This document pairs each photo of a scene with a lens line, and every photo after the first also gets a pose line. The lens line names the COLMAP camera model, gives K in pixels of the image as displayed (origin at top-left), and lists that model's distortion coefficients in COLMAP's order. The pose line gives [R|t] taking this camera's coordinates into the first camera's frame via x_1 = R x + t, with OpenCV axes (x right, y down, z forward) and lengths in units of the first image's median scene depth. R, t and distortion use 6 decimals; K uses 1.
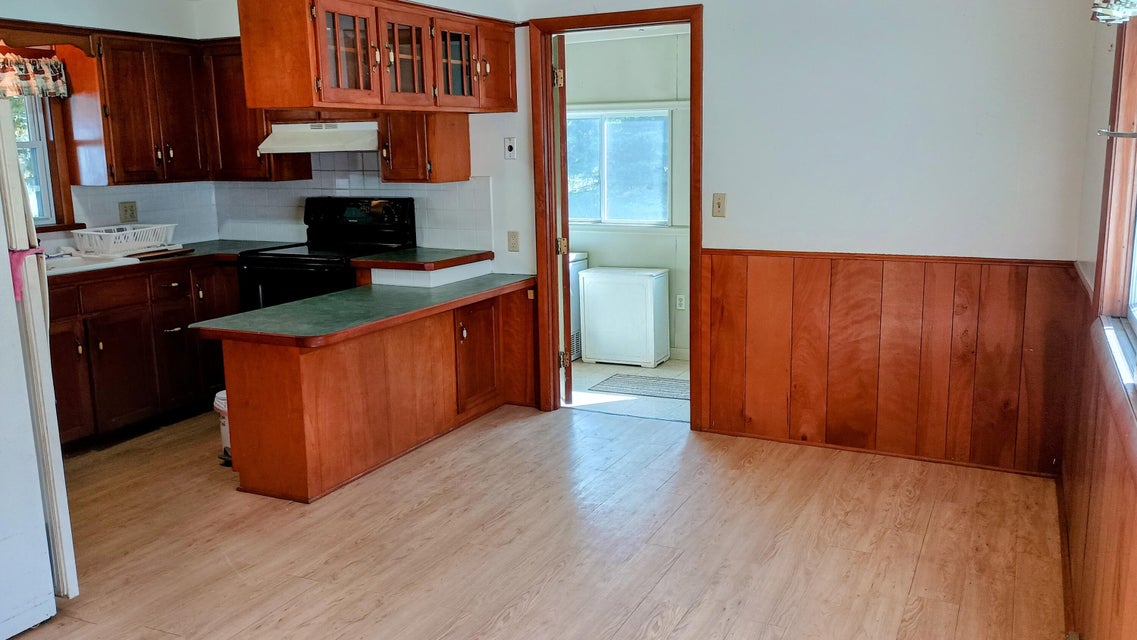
lens RADIAL K [[941.0, 0, 568.5], [0, 941.0, 320.0], [0, 0, 1]] dist [0.058261, -0.082275]
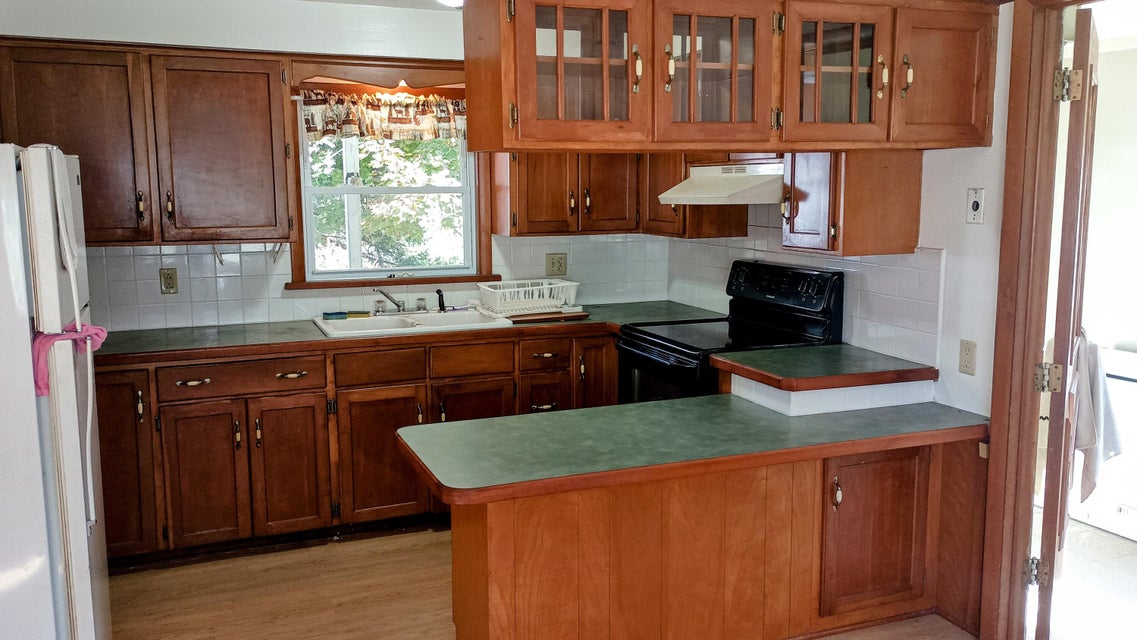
lens RADIAL K [[941.0, 0, 568.5], [0, 941.0, 320.0], [0, 0, 1]] dist [0.058261, -0.082275]
pose [[0.740632, 0.108388, -0.663111, 0.172310], [-0.130165, 0.991352, 0.016658, -0.094387], [0.659182, 0.073976, 0.748336, 0.416786]]
